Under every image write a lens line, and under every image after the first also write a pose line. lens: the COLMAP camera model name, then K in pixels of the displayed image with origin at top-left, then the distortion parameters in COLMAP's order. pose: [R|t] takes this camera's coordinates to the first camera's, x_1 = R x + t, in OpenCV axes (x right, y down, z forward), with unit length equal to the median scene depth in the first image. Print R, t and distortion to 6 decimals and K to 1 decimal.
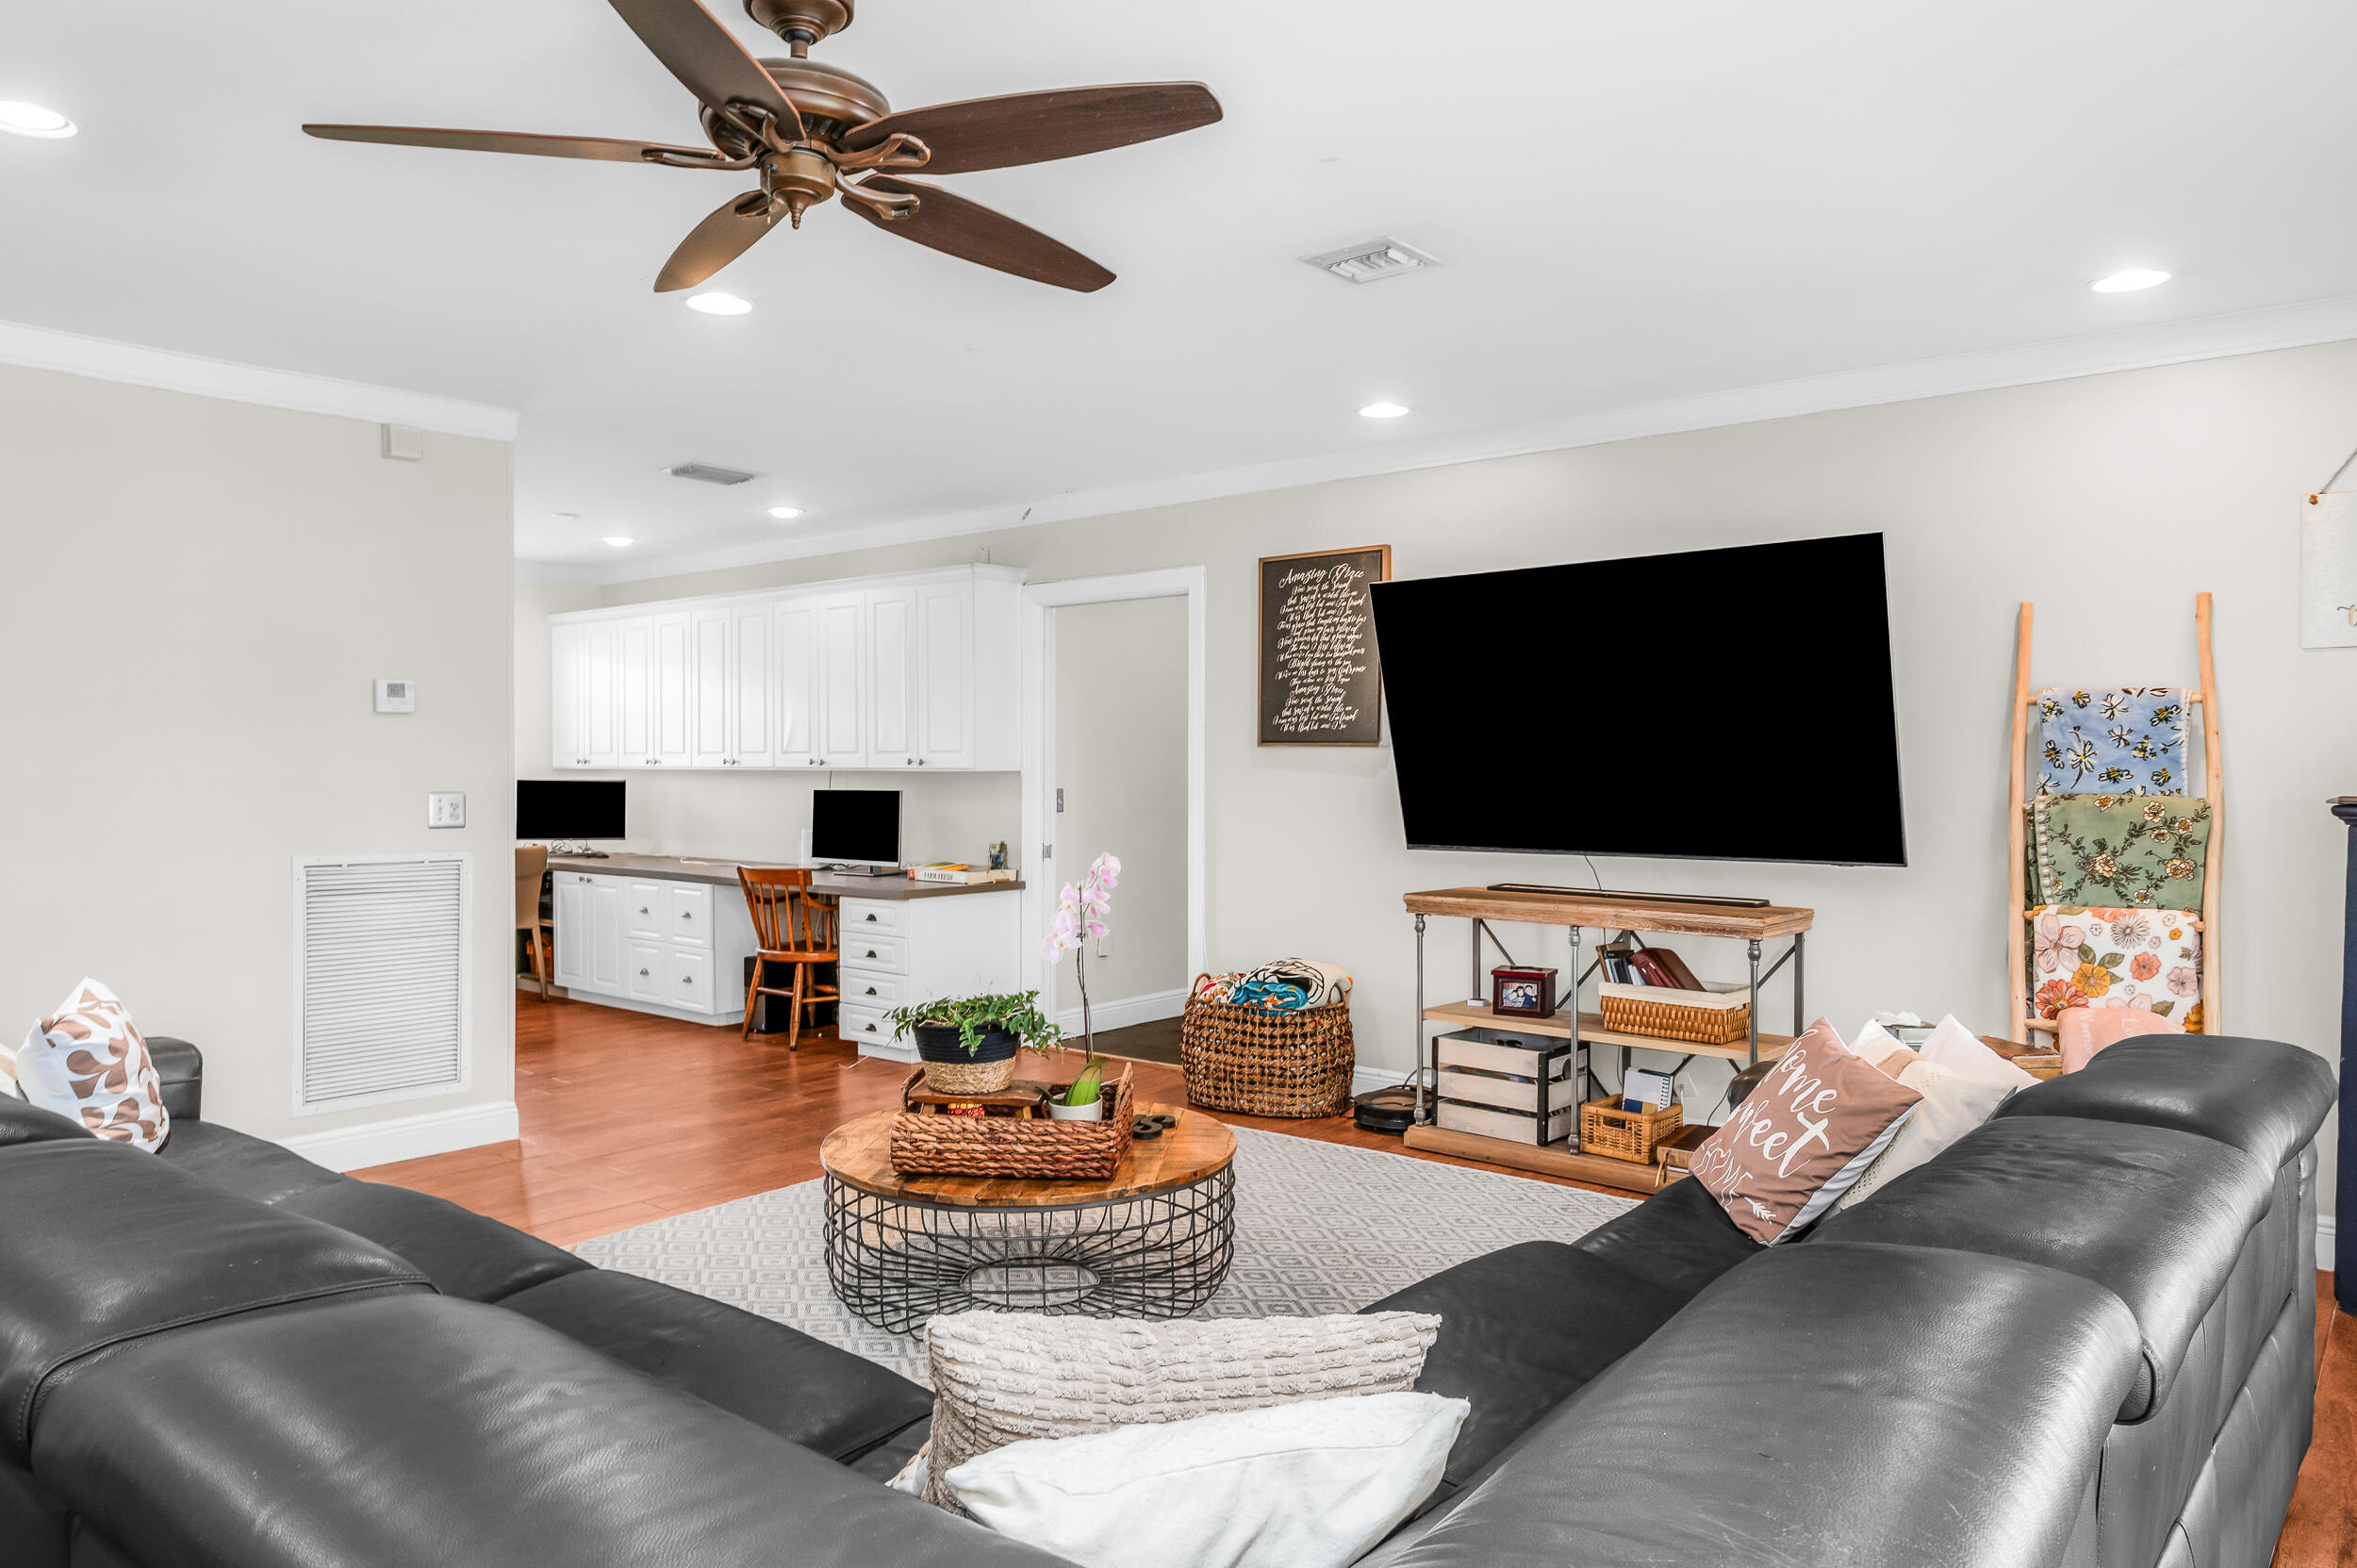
lens RADIAL K [[1545.7, 0, 1178.5], [0, 1545.7, 784.0], [0, 0, 1]] dist [-0.000807, -0.000049]
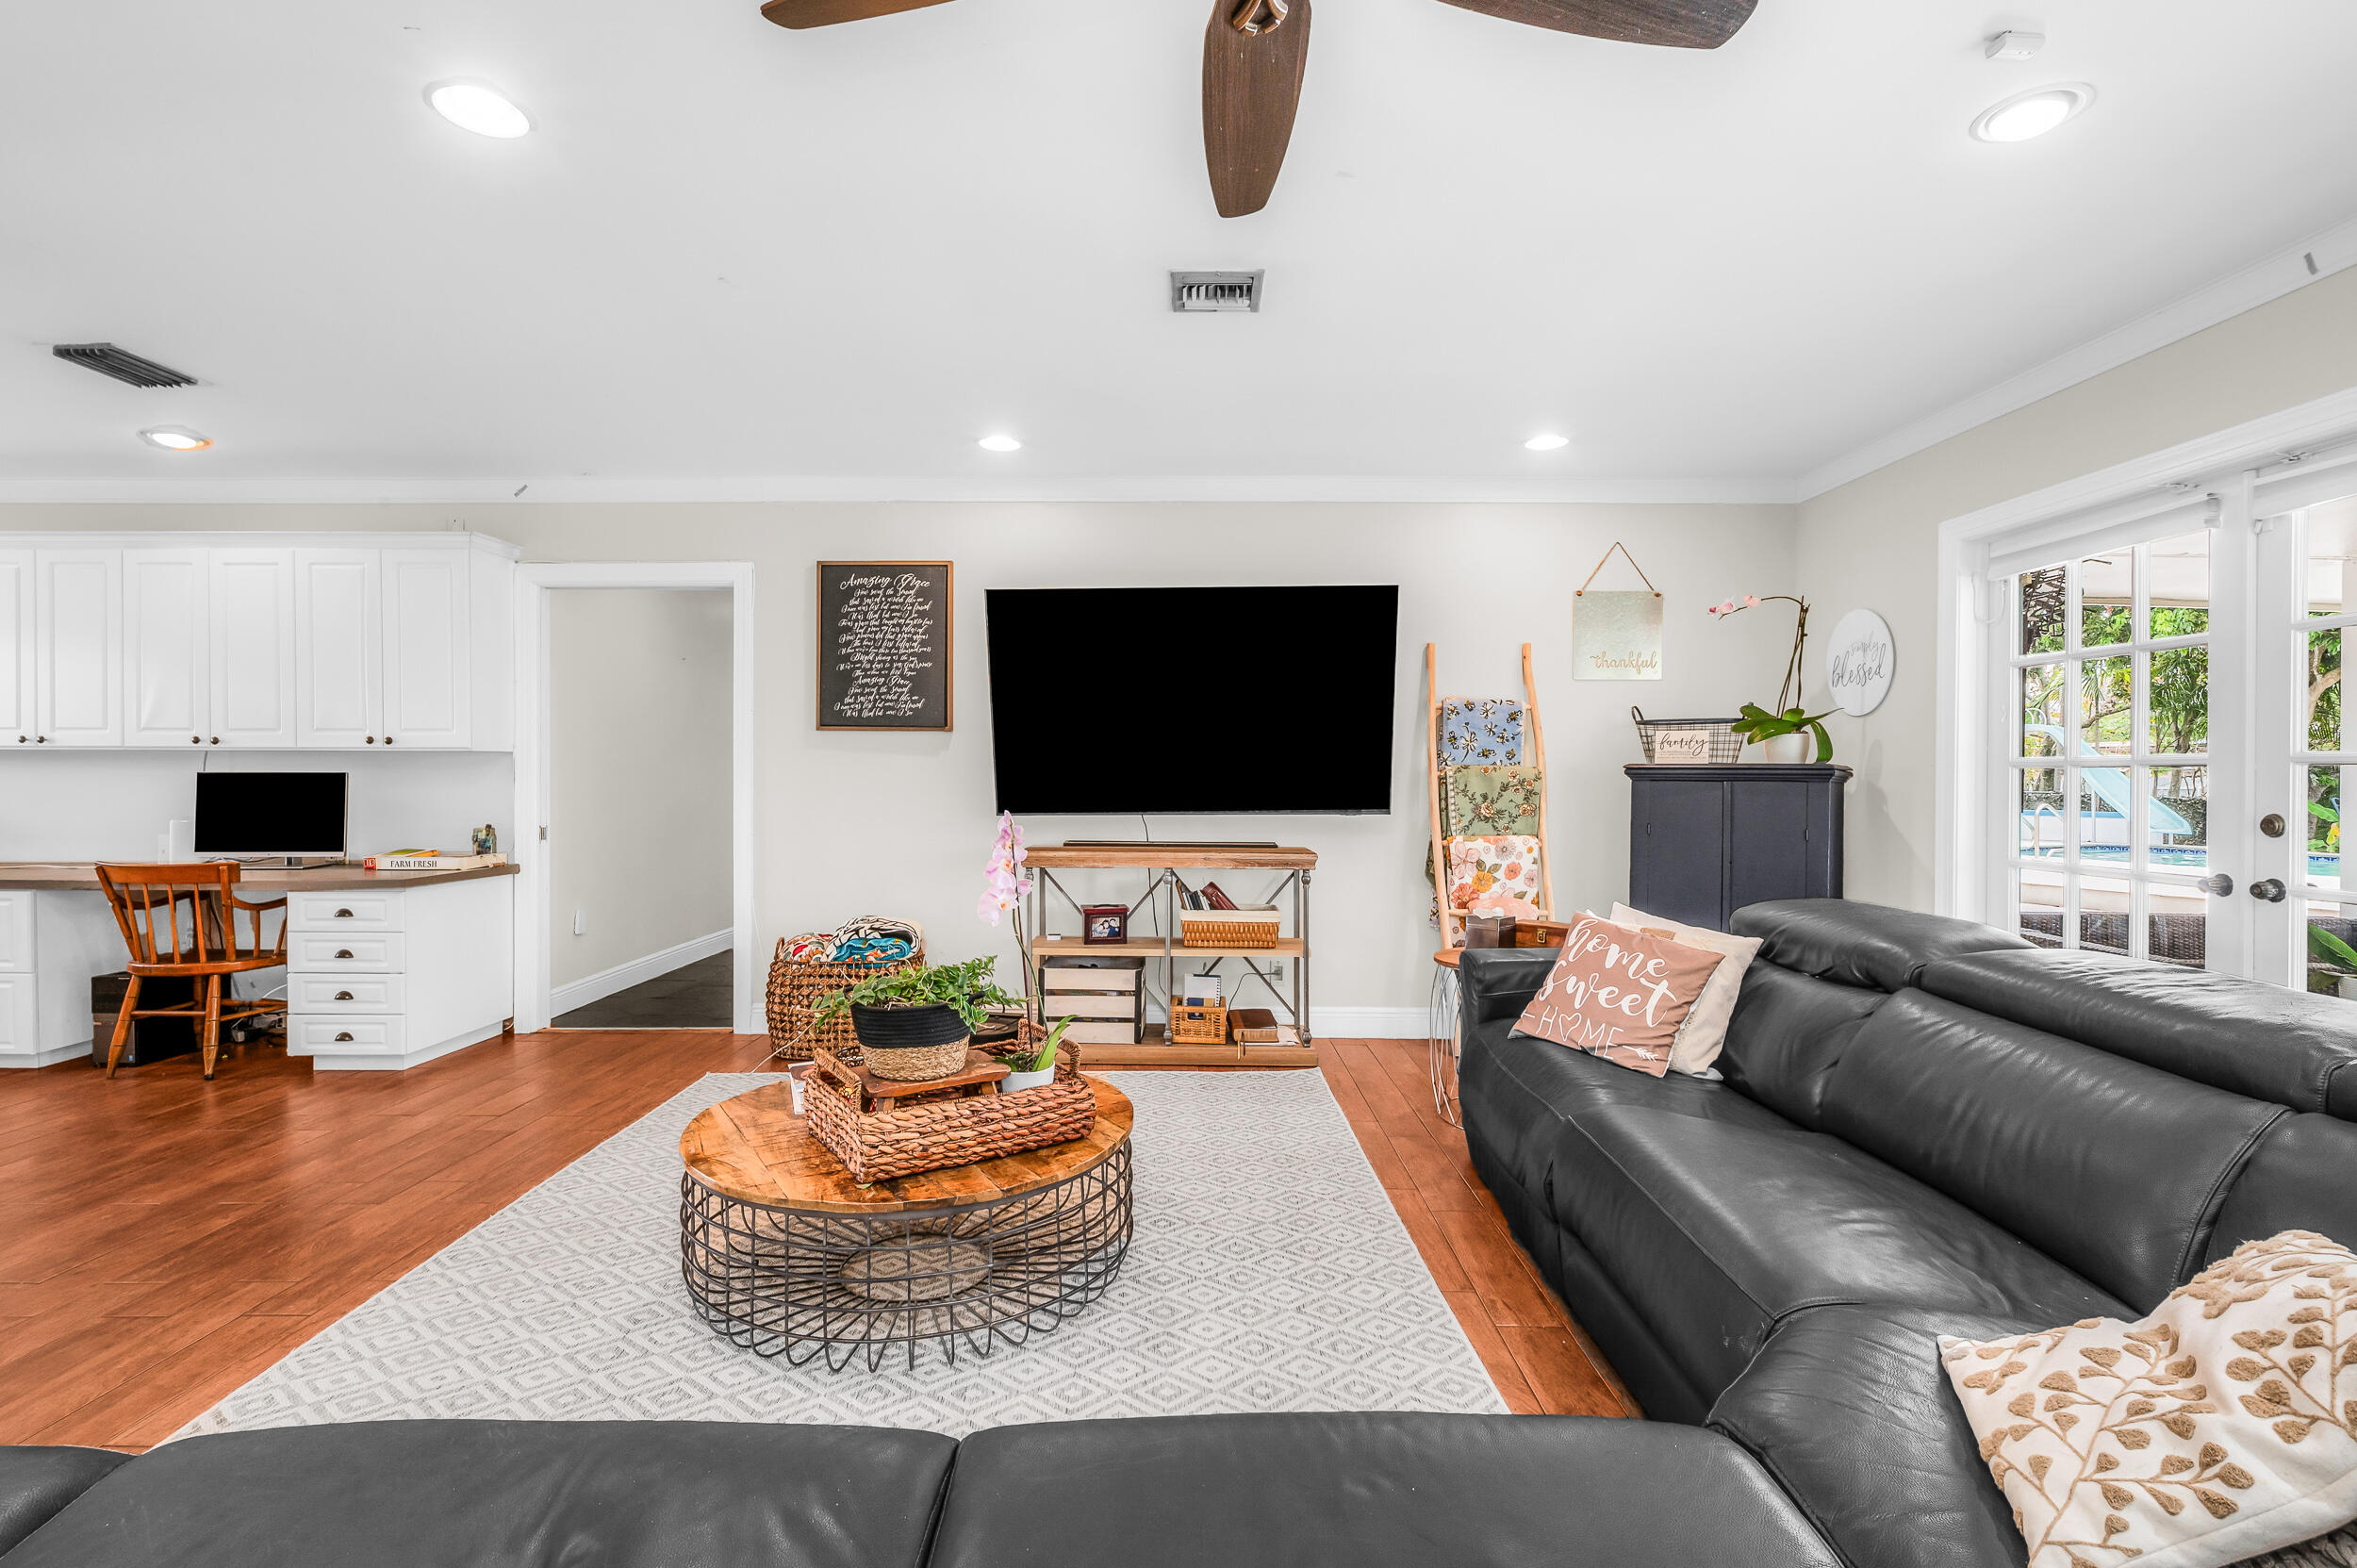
lens RADIAL K [[1069.1, 0, 1166.5], [0, 1069.1, 782.2], [0, 0, 1]] dist [0.000998, -0.000057]
pose [[0.769924, -0.003684, 0.638125, -0.258852], [0.006070, 0.999980, -0.001552, 0.017208], [-0.638107, 0.005068, 0.769931, 0.256808]]
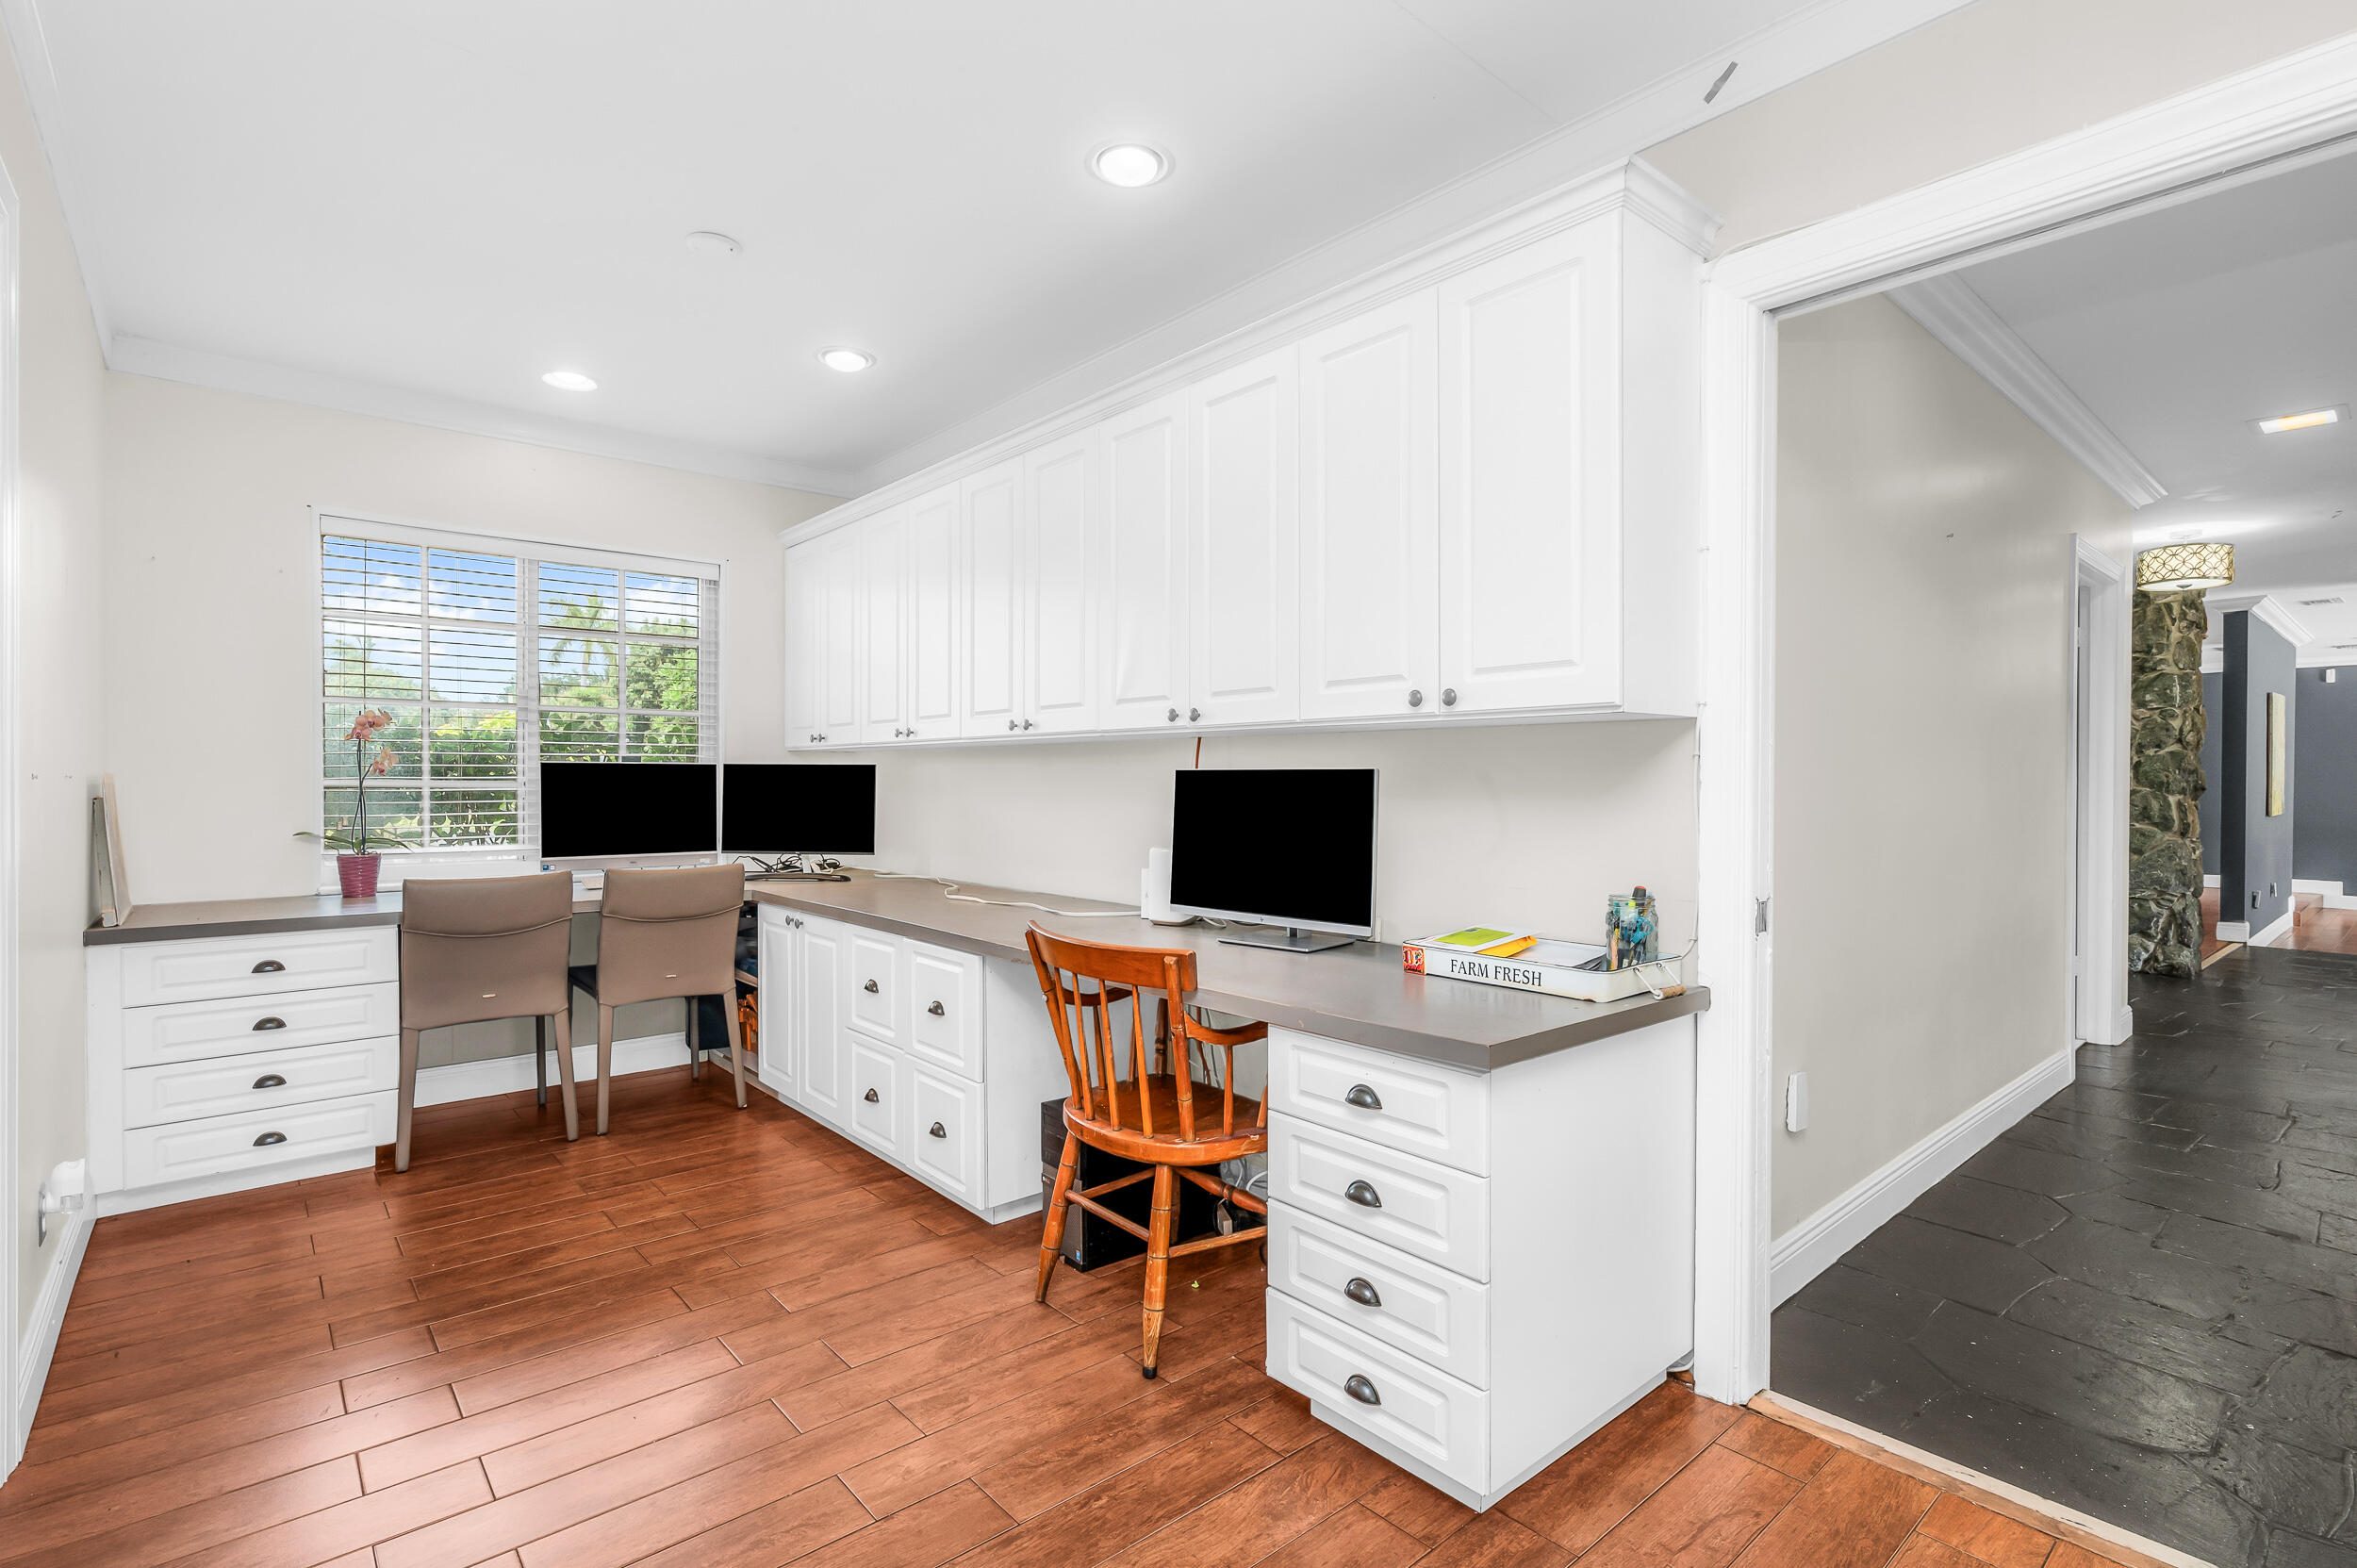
lens RADIAL K [[1102.4, 0, 1178.5], [0, 1102.4, 784.0], [0, 0, 1]] dist [-0.000374, -0.000048]
pose [[0.987898, 0.004064, -0.155049, -0.230539], [-0.005789, 0.999926, -0.010679, 0.015498], [0.154994, 0.011447, 0.987849, 0.827238]]
